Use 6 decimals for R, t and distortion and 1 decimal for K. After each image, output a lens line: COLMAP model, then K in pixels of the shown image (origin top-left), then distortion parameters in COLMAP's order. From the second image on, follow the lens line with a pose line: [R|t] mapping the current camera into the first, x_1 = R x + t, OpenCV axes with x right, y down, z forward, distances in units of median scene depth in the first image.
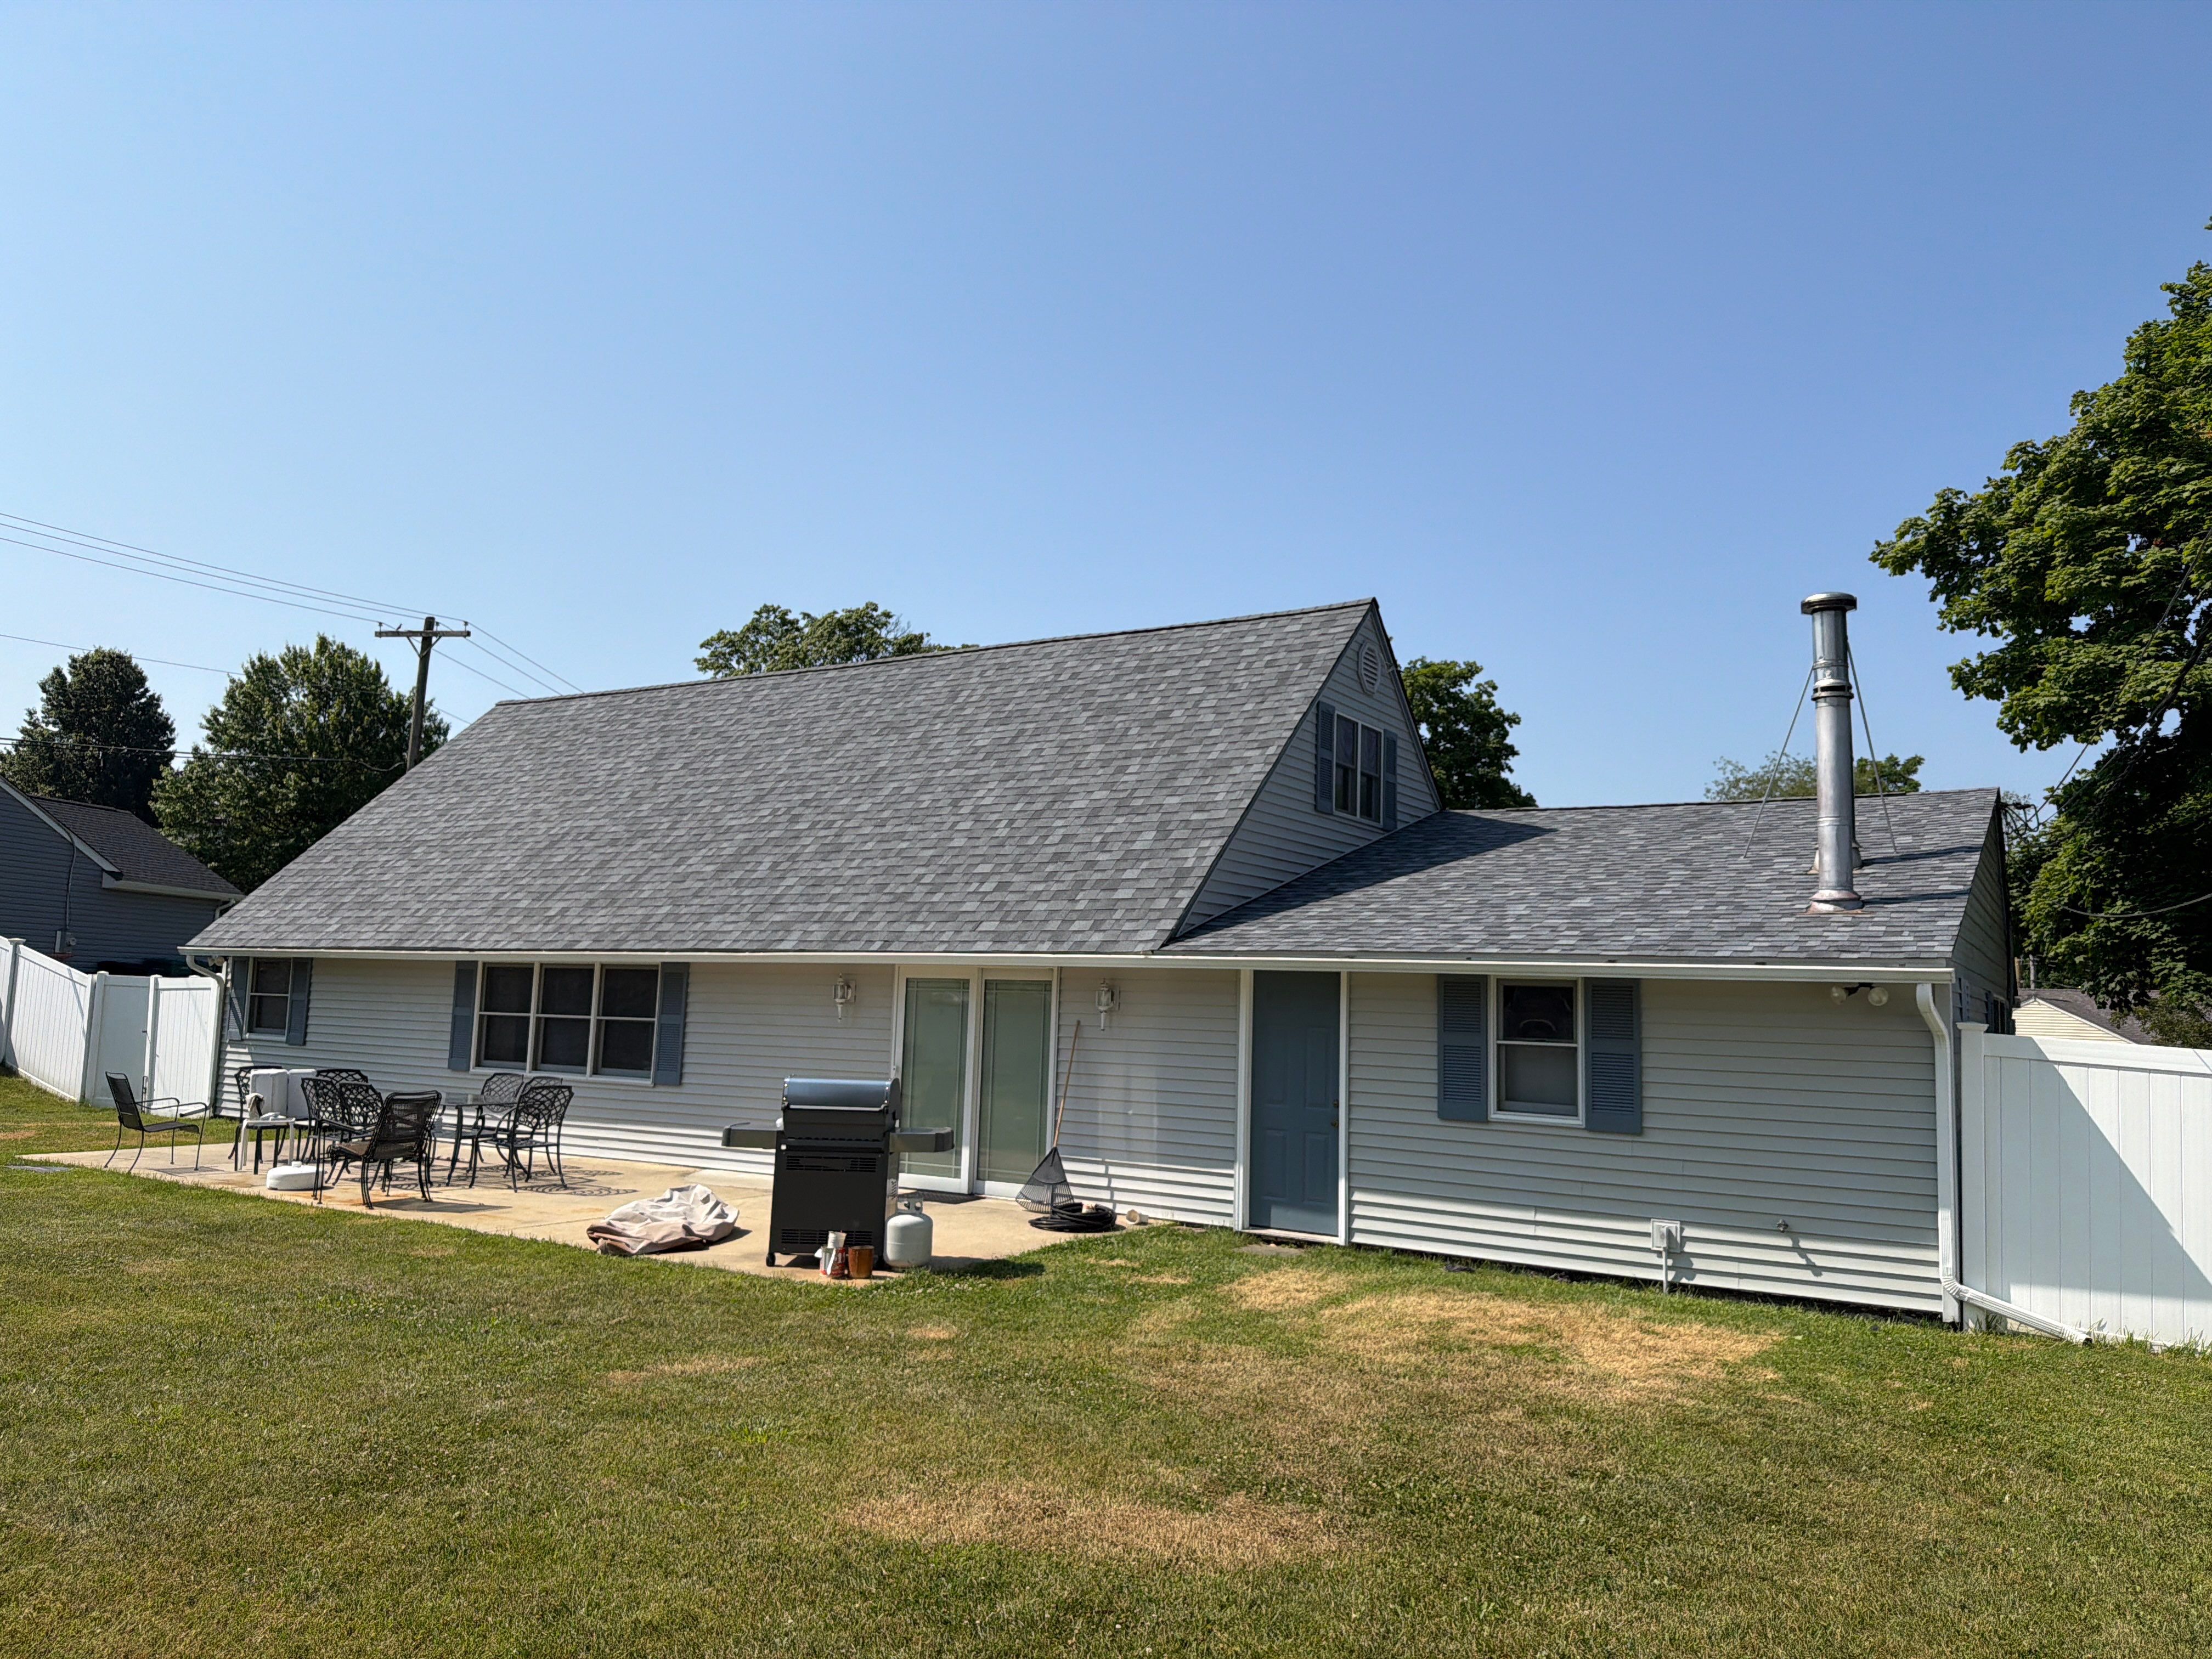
lens RADIAL K [[1534.8, 0, 1088.0], [0, 1534.8, 828.2], [0, 0, 1]] dist [0.145248, -0.203333]
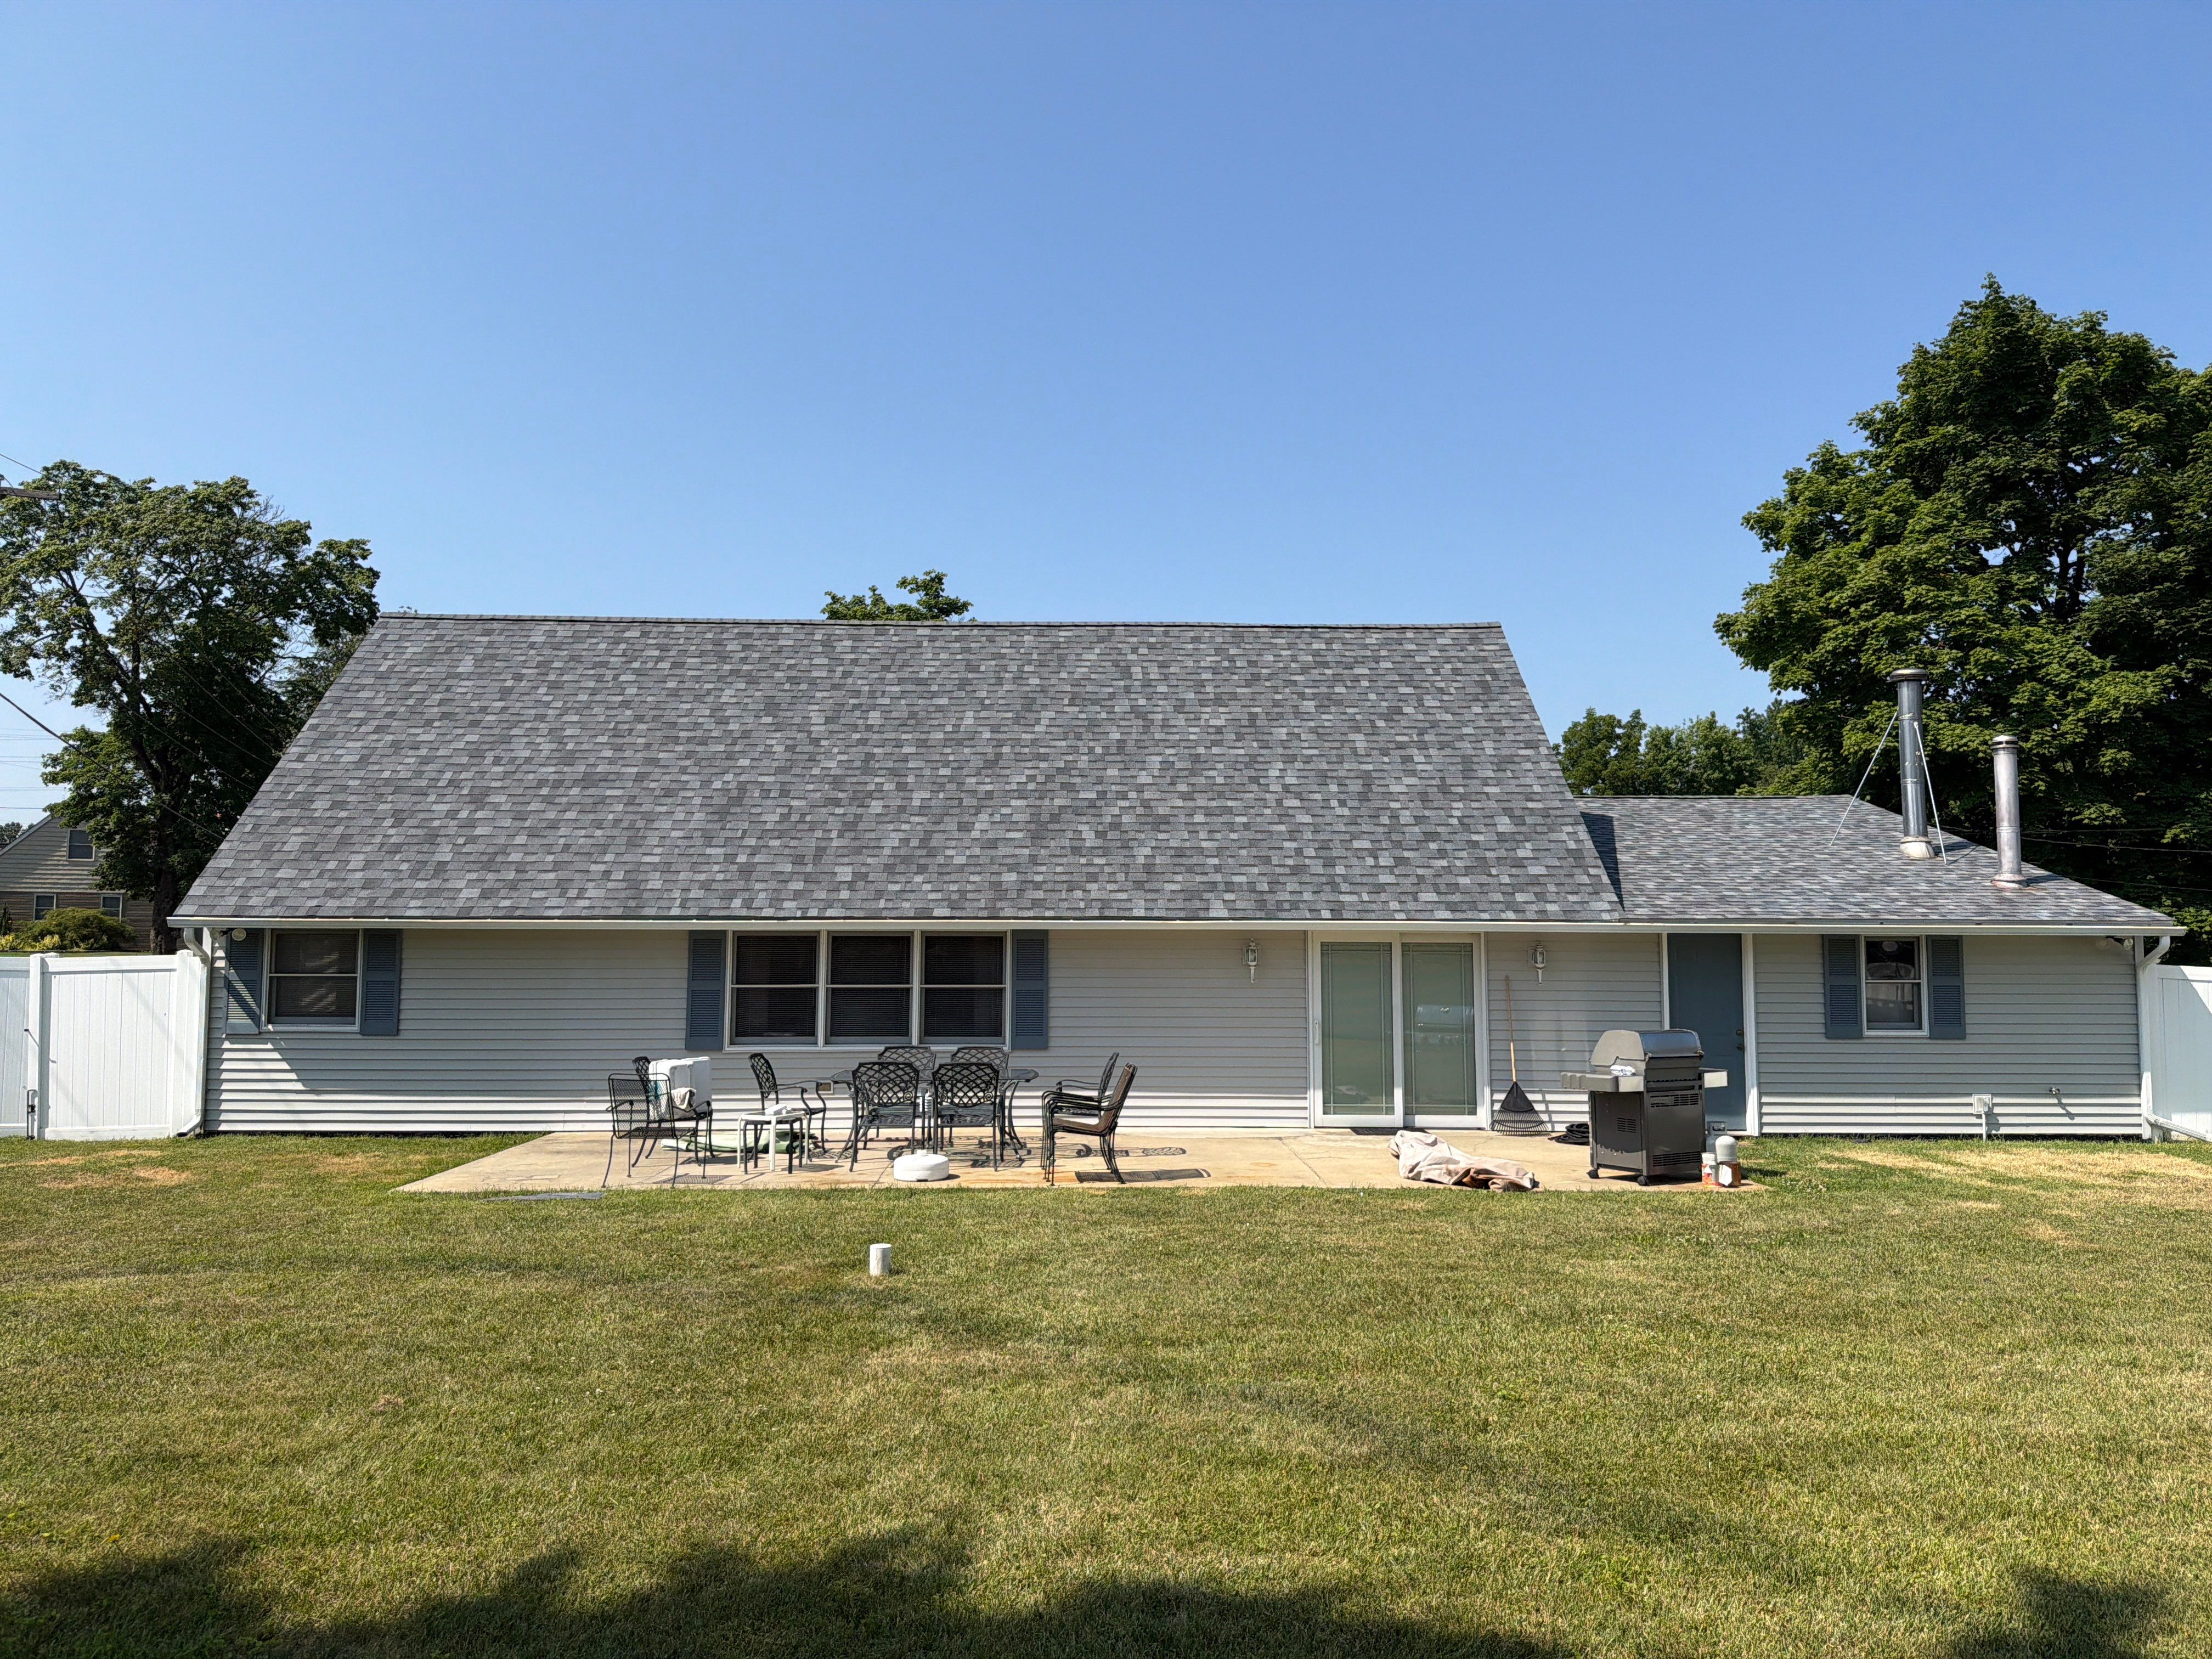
lens RADIAL K [[1561.8, 0, 1106.0], [0, 1561.8, 829.5], [0, 0, 1]] dist [0.088355, -0.116900]
pose [[0.842173, 0.019706, 0.538847, -0.941397], [-0.038290, 0.998995, 0.023311, -0.004947], [-0.537846, -0.040264, 0.842081, 0.148070]]
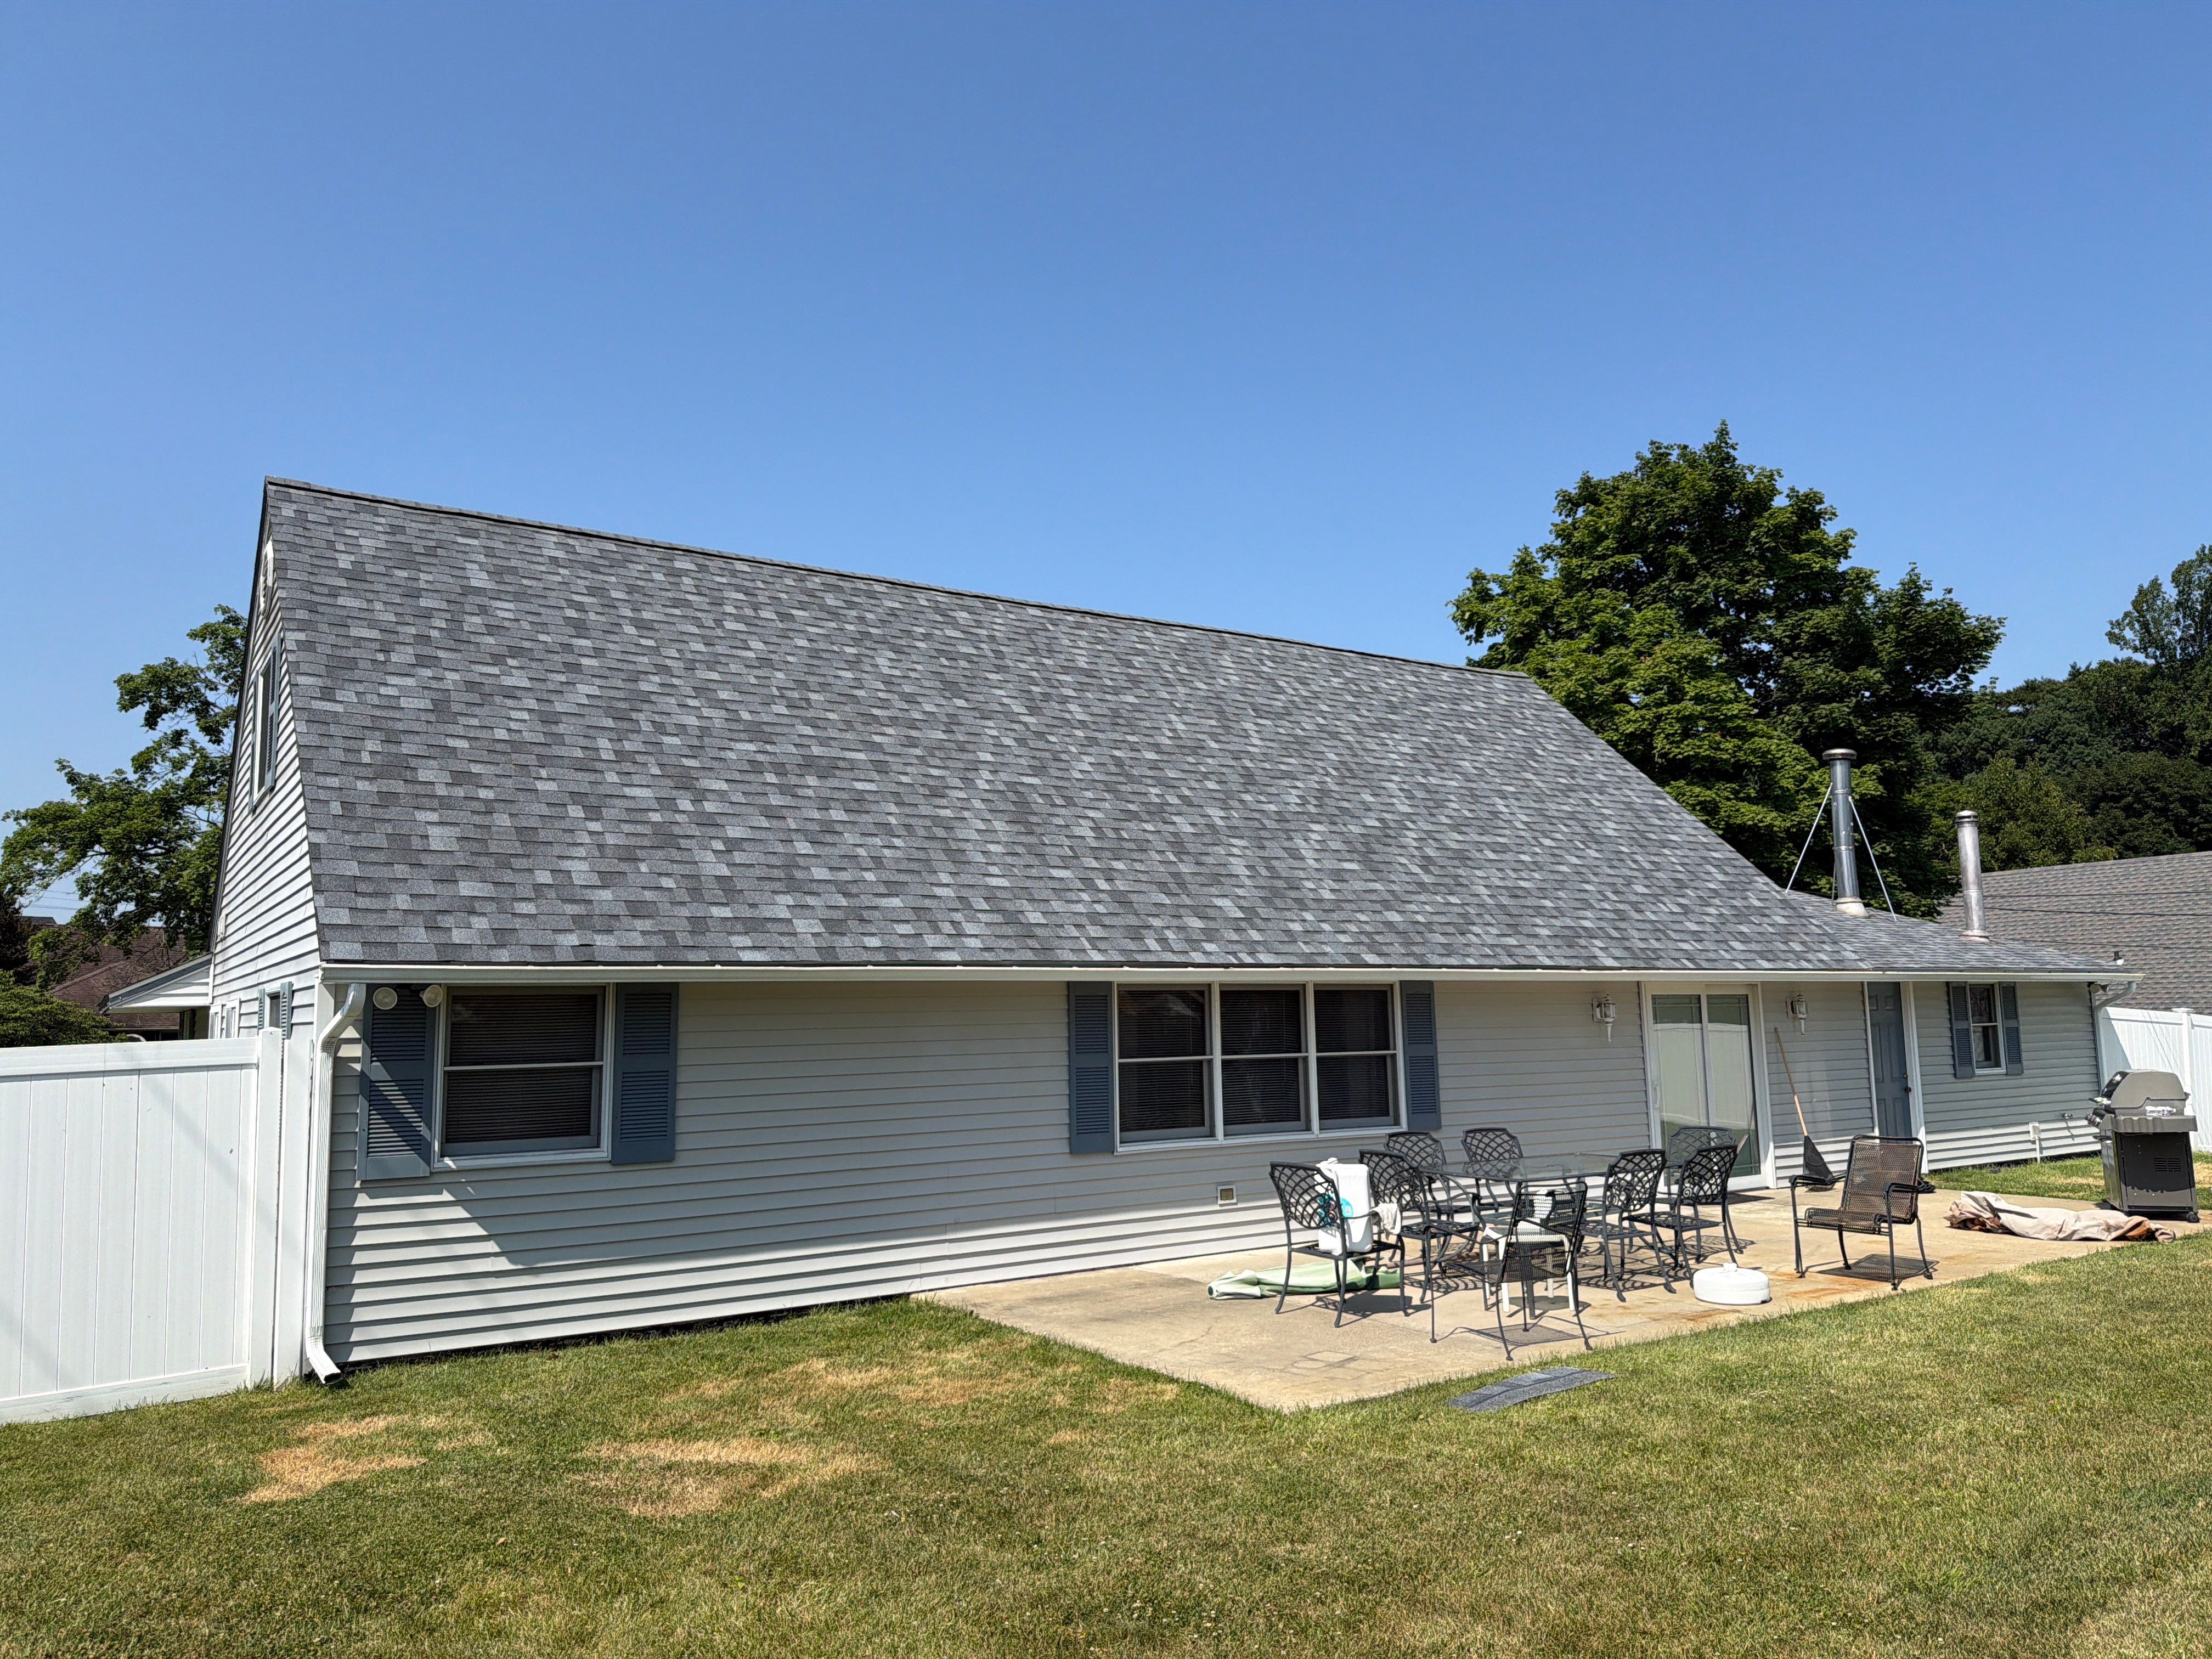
lens RADIAL K [[1561.8, 0, 1106.0], [0, 1561.8, 829.5], [0, 0, 1]] dist [0.088355, -0.116900]
pose [[0.413095, 0.078419, 0.907306, -1.335355], [-0.065069, 0.996281, -0.056484, 0.077783], [-0.908361, -0.035704, 0.416661, 0.981531]]
